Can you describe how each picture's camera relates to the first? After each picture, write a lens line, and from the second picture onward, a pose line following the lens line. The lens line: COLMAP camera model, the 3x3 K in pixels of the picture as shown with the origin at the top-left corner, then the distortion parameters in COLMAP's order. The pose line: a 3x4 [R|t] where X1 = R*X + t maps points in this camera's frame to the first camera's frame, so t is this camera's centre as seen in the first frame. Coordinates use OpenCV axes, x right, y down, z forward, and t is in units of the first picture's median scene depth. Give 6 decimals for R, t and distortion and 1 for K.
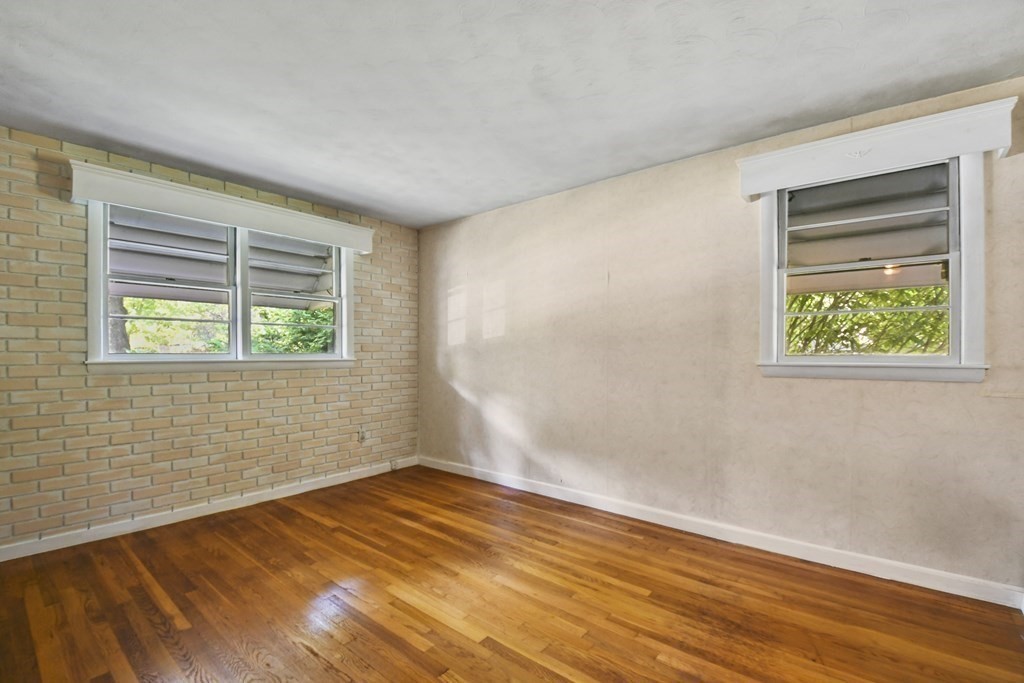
lens RADIAL K [[450.6, 0, 503.3], [0, 450.6, 348.6], [0, 0, 1]] dist [0.035028, -0.023983]
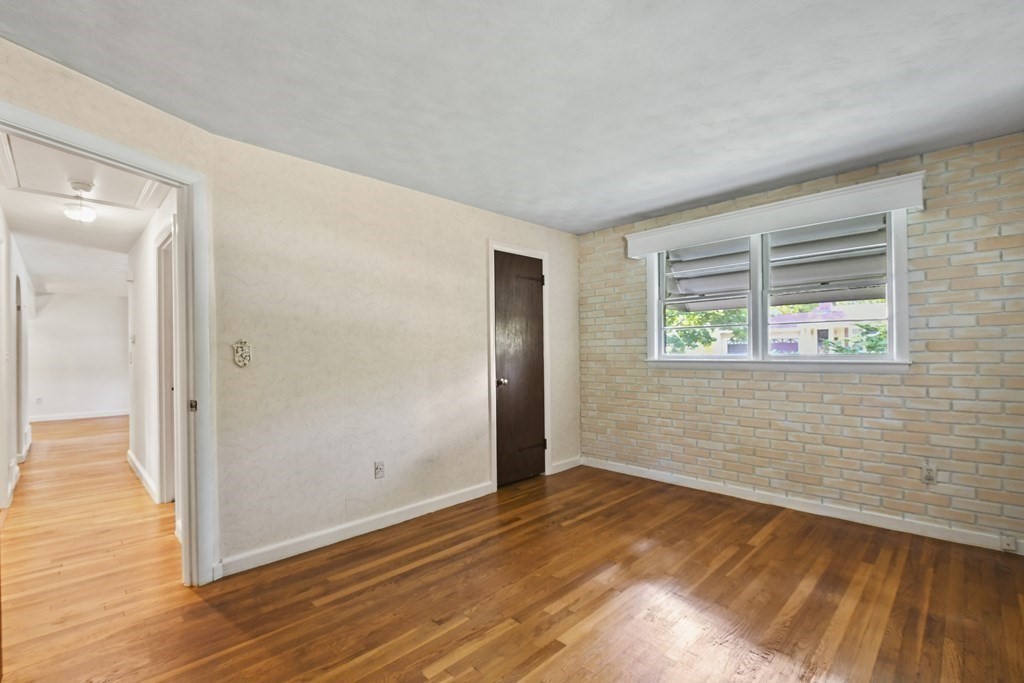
lens RADIAL K [[450.6, 0, 503.3], [0, 450.6, 348.6], [0, 0, 1]] dist [0.035028, -0.023983]
pose [[-0.072389, -0.010708, -0.997319, 0.524721], [0.015174, 0.999815, -0.011836, 0.001264], [0.997261, -0.015990, -0.072213, 0.516418]]
